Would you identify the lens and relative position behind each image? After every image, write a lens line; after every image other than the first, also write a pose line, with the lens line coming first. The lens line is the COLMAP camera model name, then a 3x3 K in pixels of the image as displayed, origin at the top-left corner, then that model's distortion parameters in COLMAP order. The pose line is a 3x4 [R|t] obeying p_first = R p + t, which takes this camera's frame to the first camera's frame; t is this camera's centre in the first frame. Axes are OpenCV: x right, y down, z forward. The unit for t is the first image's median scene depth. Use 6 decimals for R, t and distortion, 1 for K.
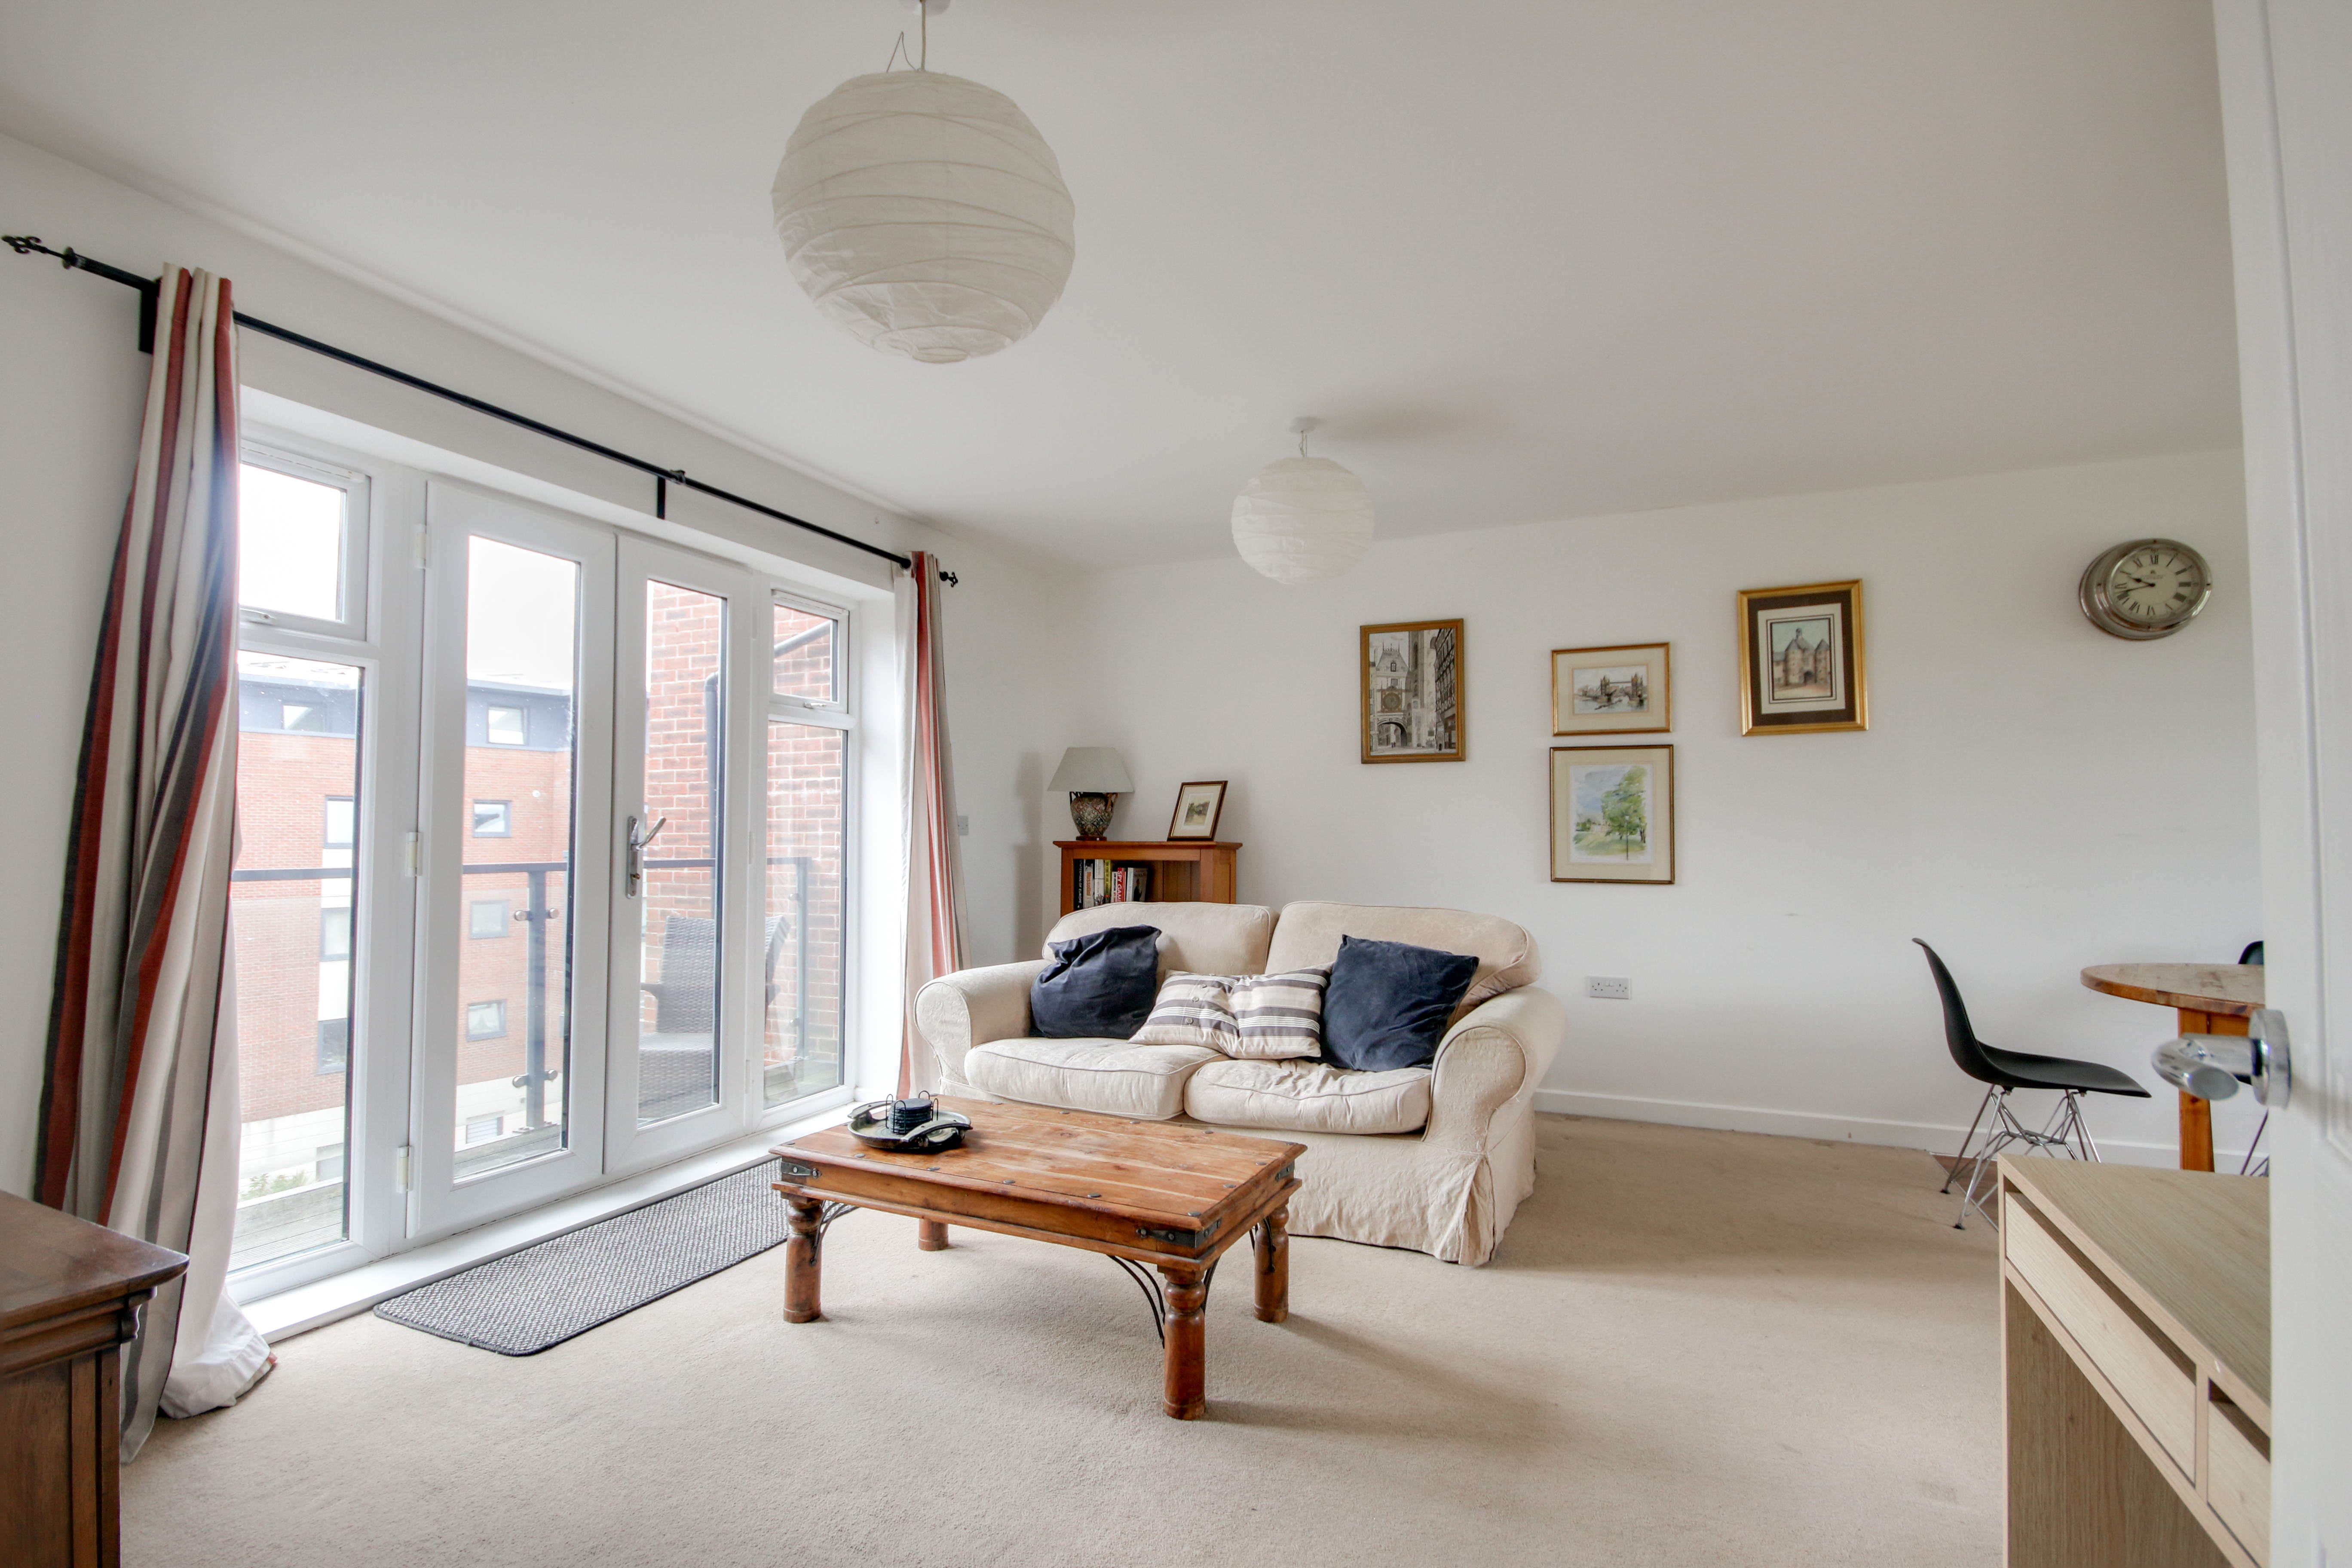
lens RADIAL K [[1081.1, 0, 1172.3], [0, 1081.1, 789.6], [0, 0, 1]] dist [0.001810, 0.000514]
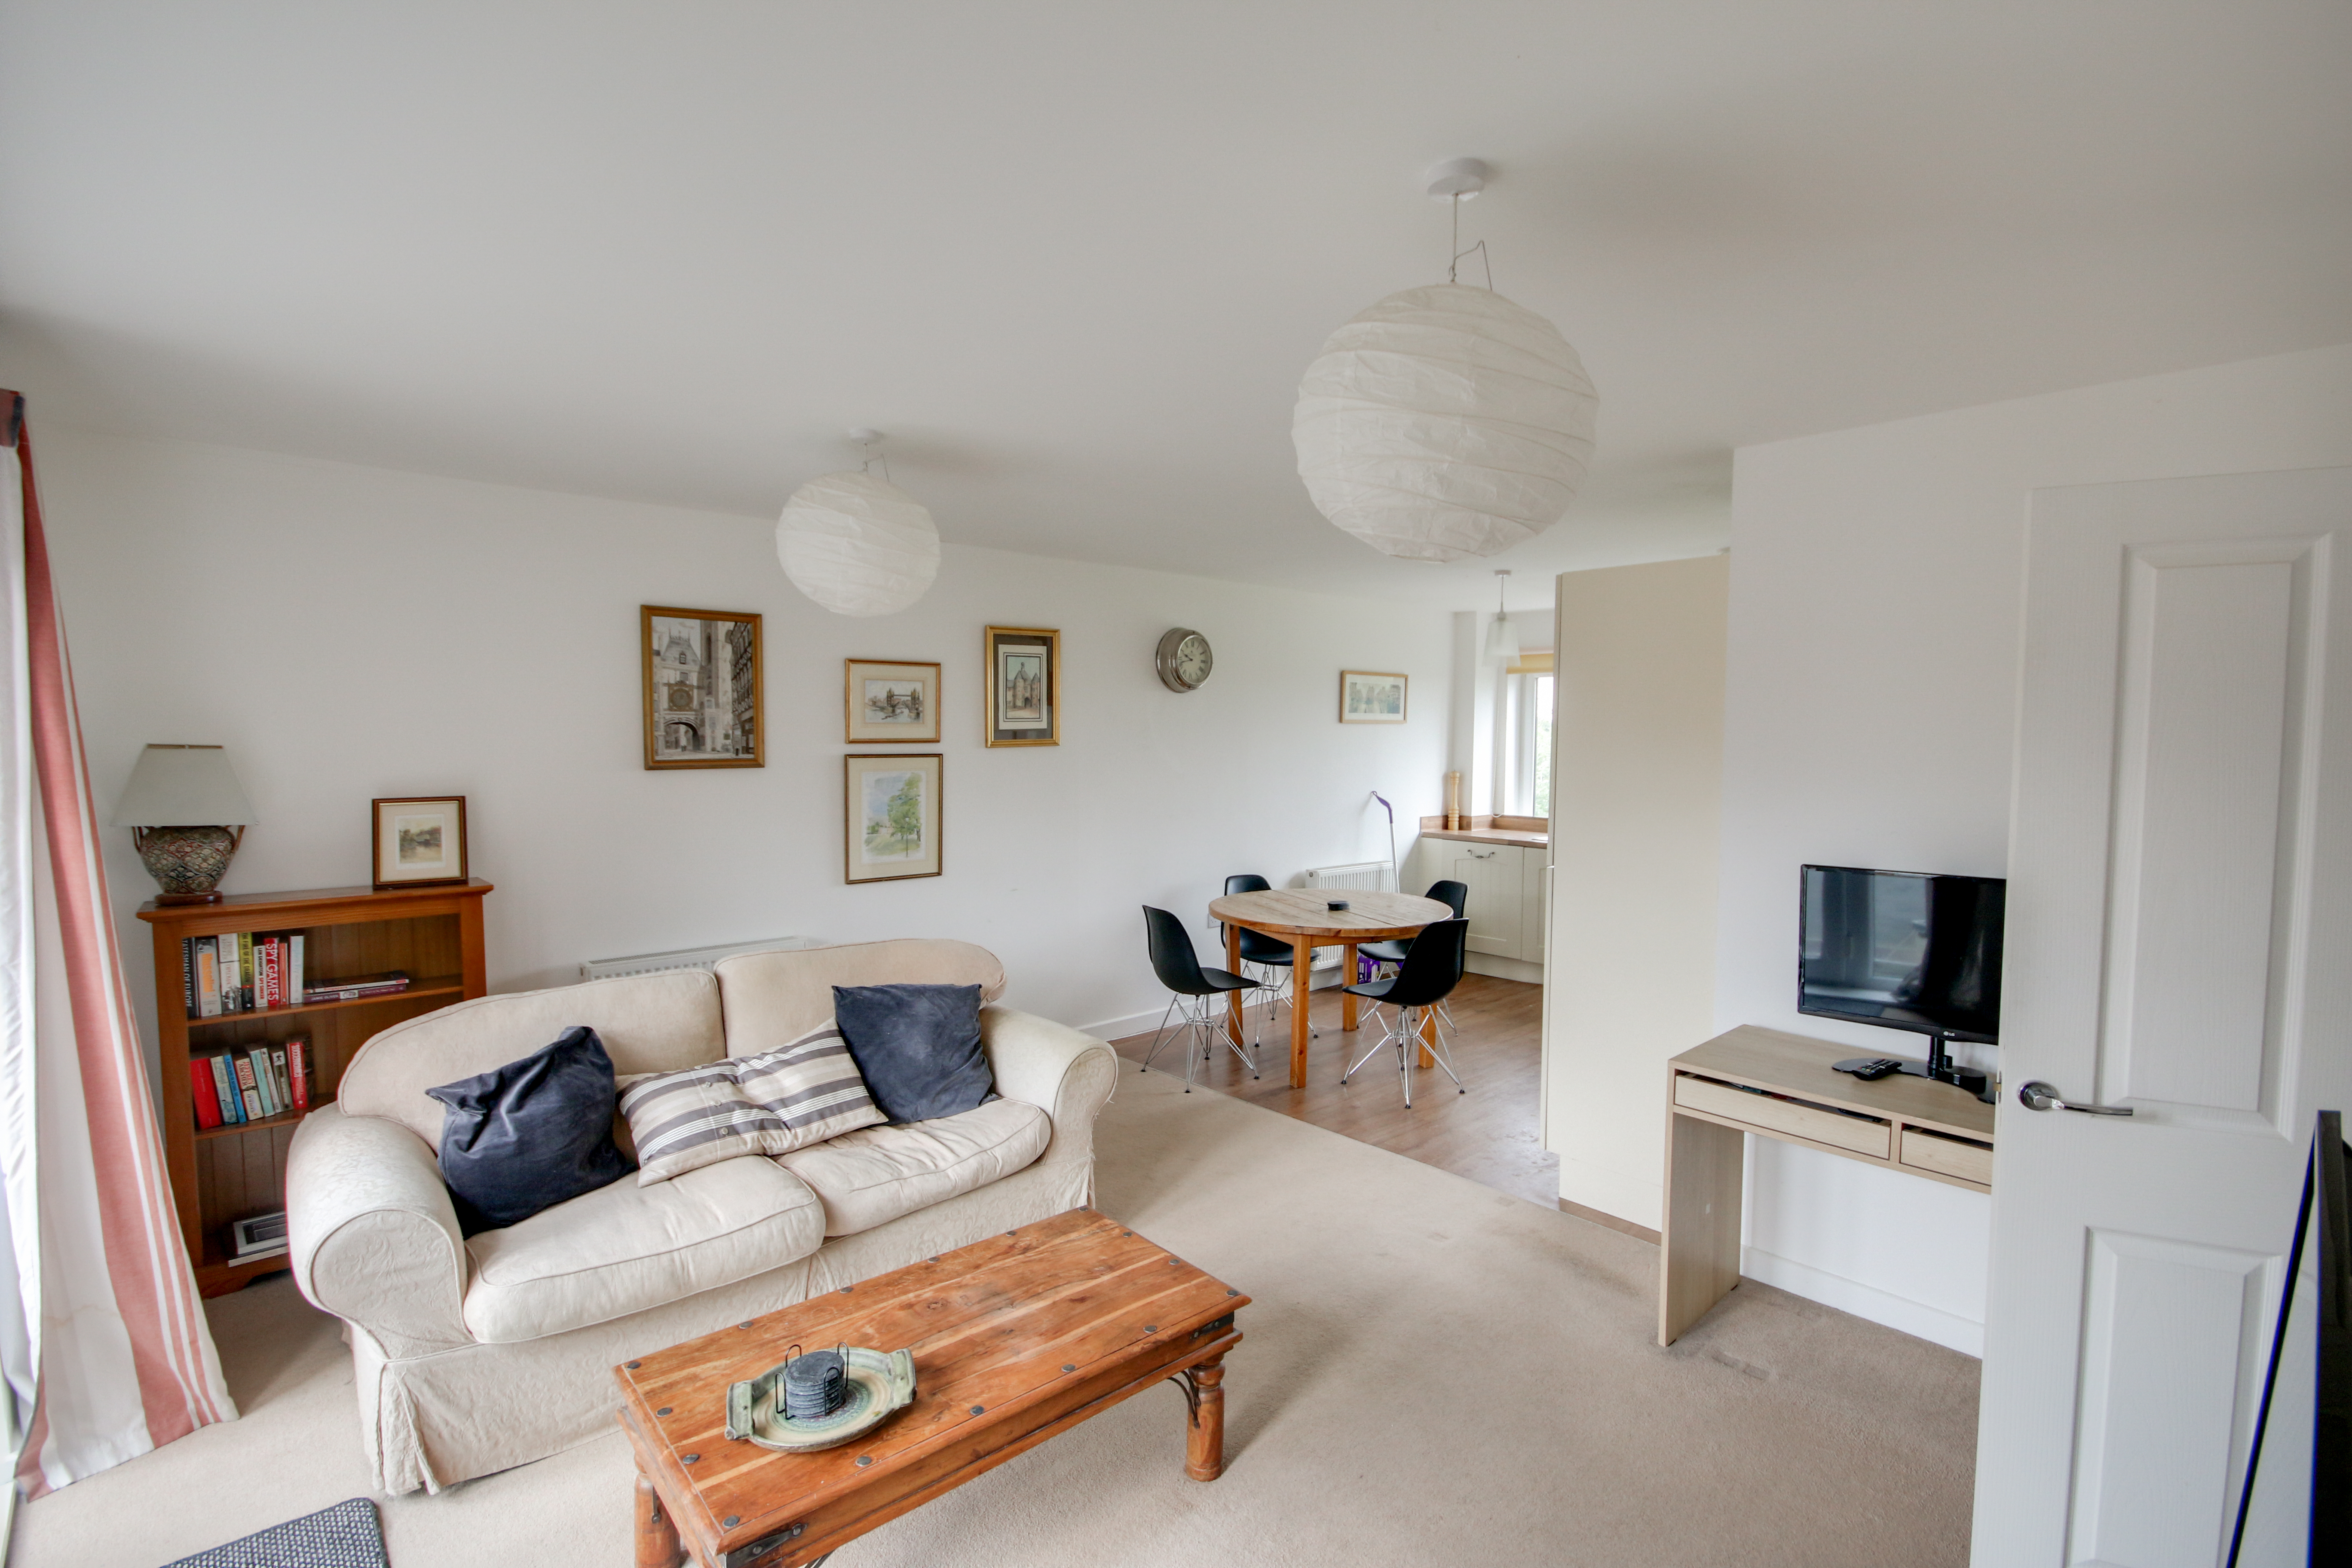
lens RADIAL K [[1081.1, 0, 1172.3], [0, 1081.1, 789.6], [0, 0, 1]] dist [0.001810, 0.000514]
pose [[0.408458, -0.050924, 0.911356, -0.467437], [-0.037289, 0.996678, 0.072404, -0.093201], [-0.912015, -0.063558, 0.405202, 0.305835]]
